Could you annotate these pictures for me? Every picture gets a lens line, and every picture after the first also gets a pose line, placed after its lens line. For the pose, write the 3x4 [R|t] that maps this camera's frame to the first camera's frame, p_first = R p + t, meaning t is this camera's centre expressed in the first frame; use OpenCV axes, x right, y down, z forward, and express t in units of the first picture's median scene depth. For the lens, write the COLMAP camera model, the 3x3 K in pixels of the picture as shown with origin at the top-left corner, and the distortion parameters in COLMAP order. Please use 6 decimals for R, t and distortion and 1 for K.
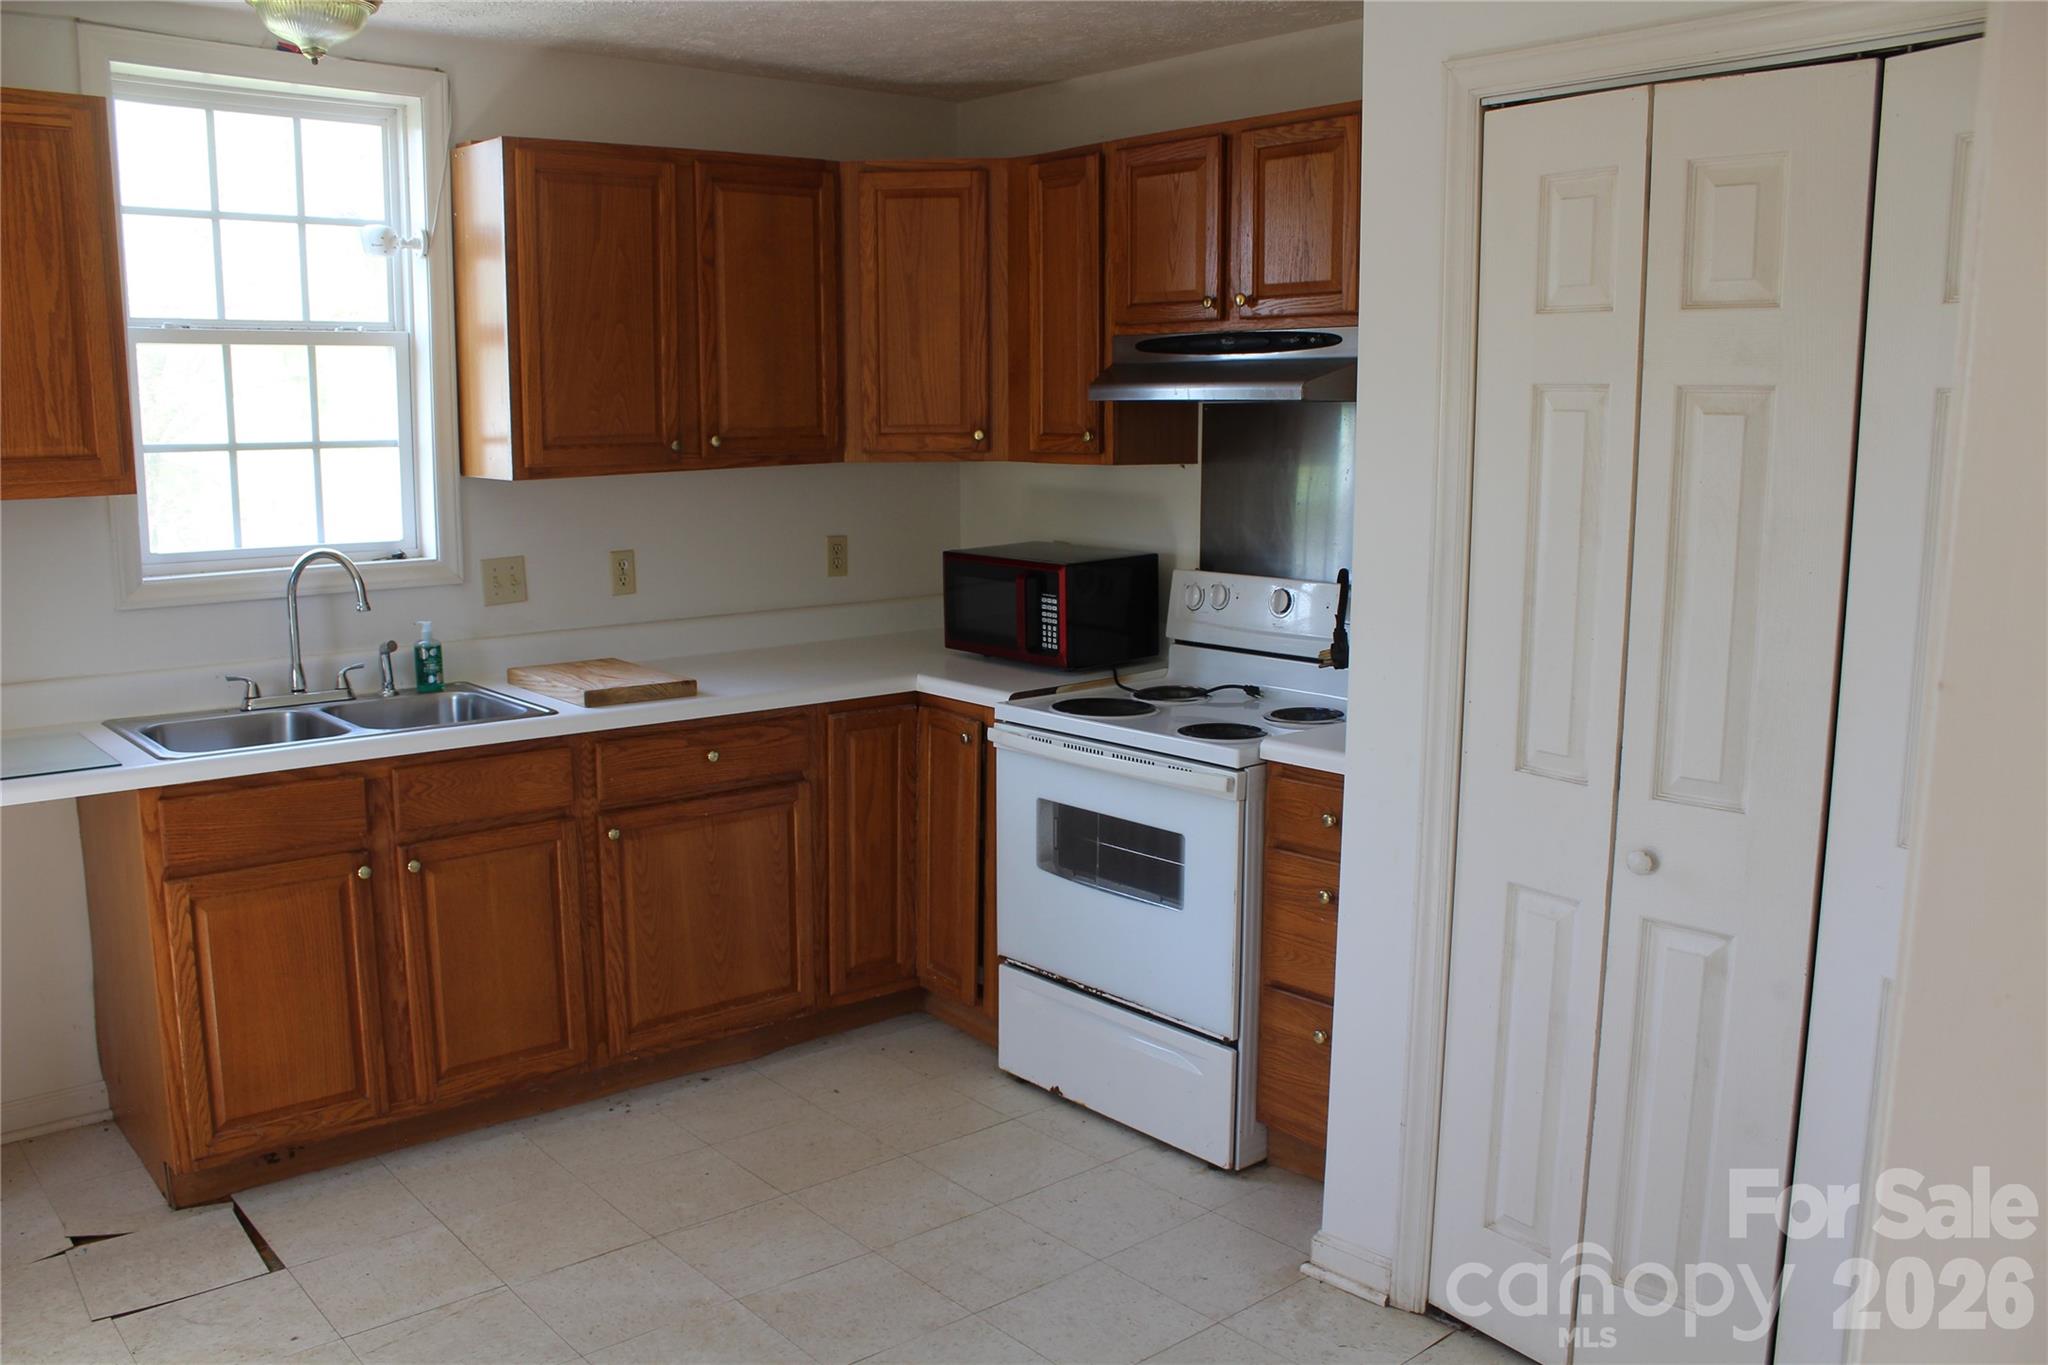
lens RADIAL K [[1702.4, 0, 1024.0], [0, 1702.4, 682.5], [0, 0, 1]] dist [-0.161576, 0.137157]
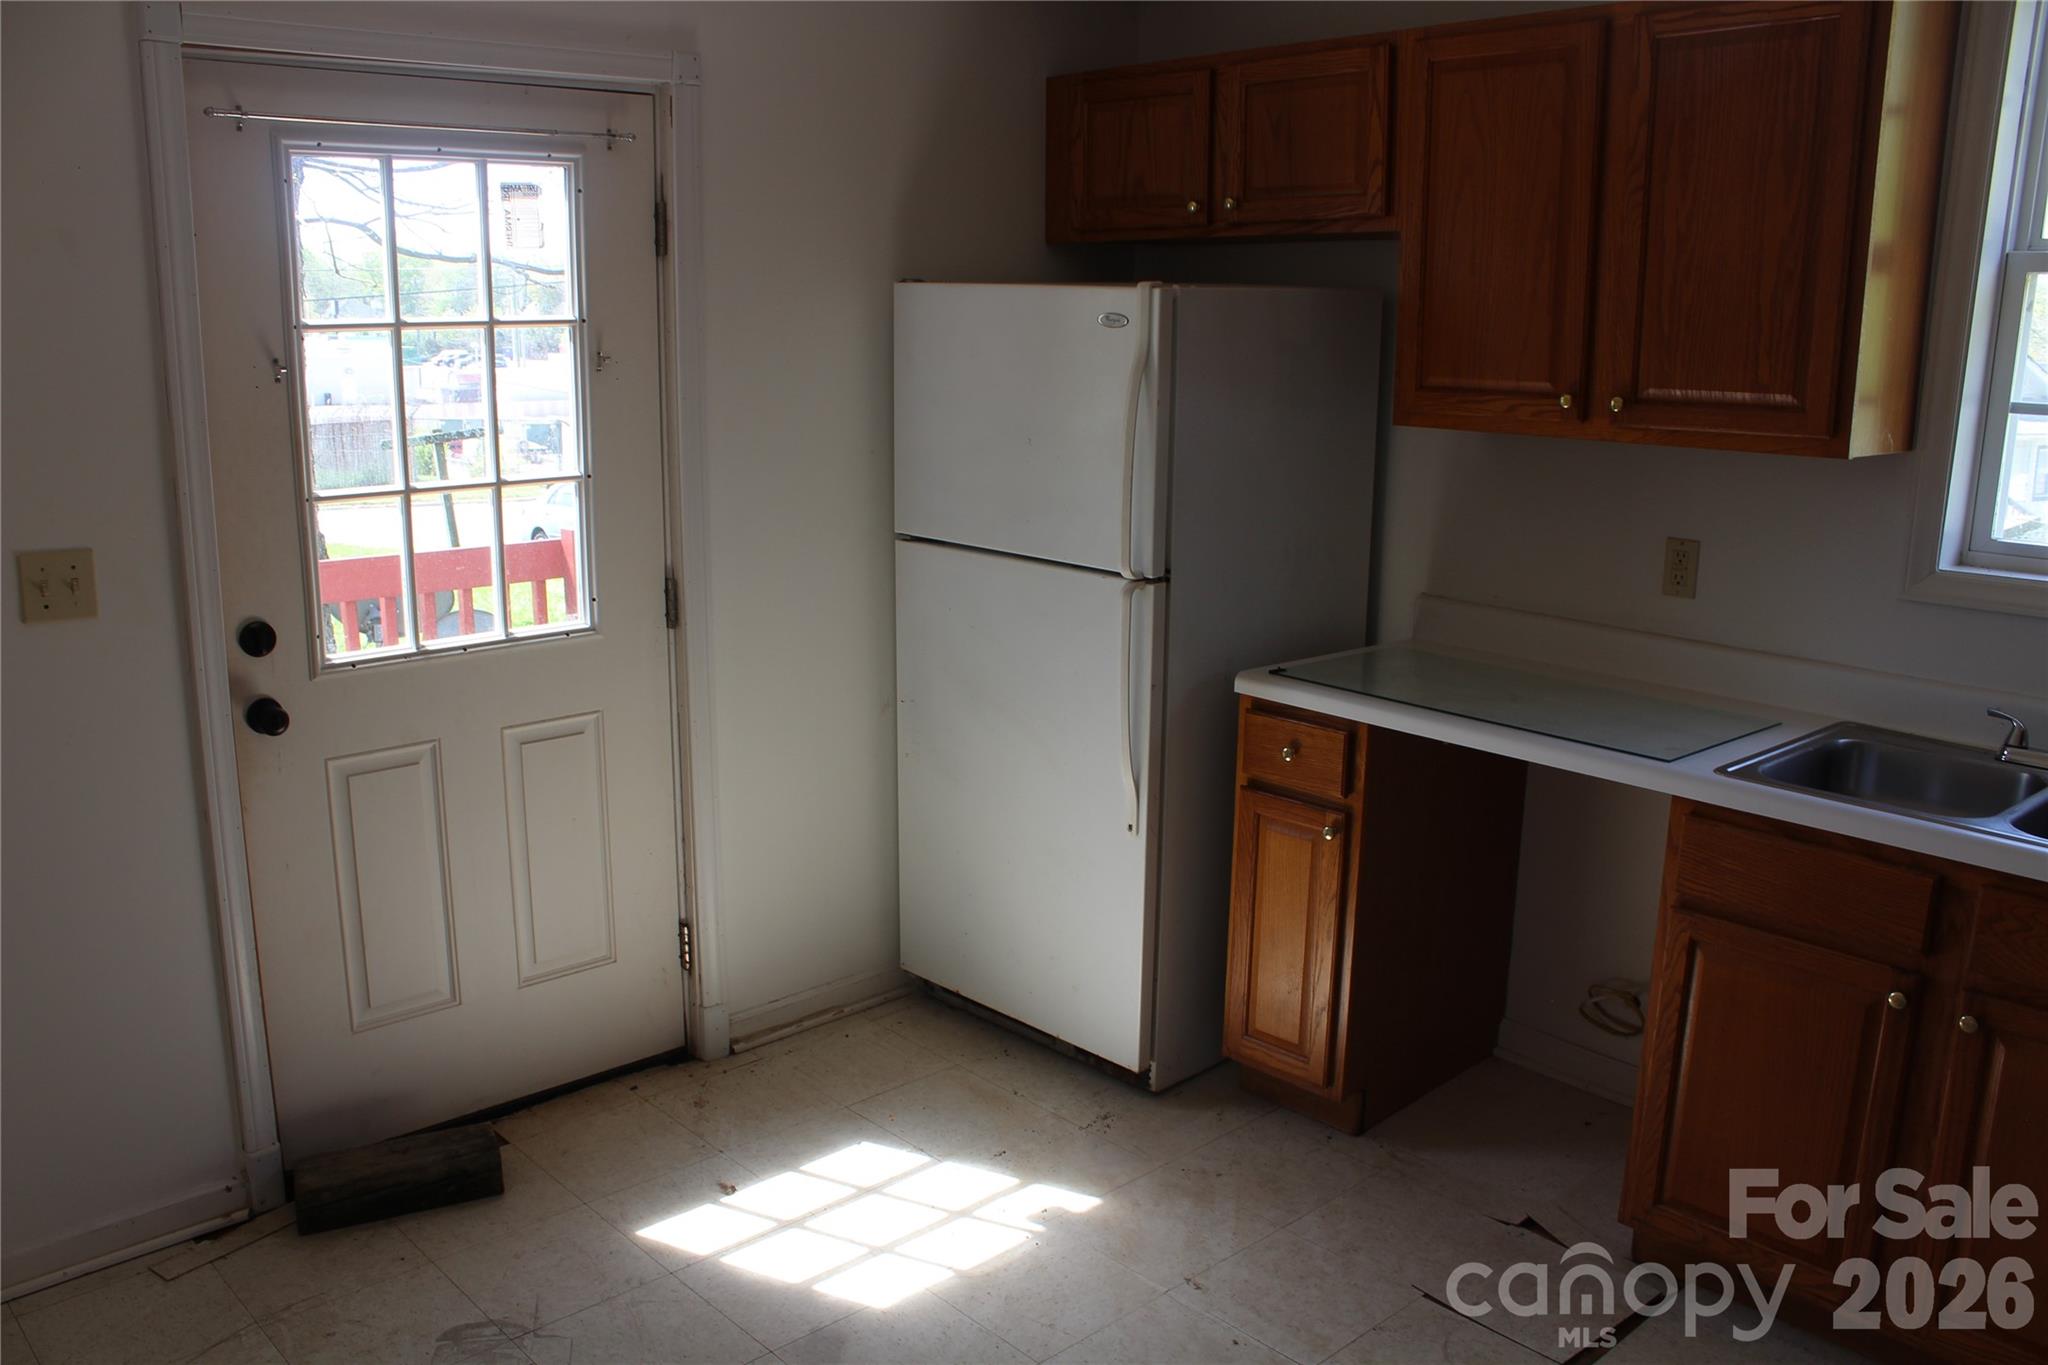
lens RADIAL K [[1702.4, 0, 1024.0], [0, 1702.4, 682.5], [0, 0, 1]] dist [-0.161576, 0.137157]
pose [[0.002911, 0.216509, -0.976276, 0.295957], [-0.157955, 0.964124, 0.213343, -0.121848], [0.987442, 0.153586, 0.037005, 0.603594]]
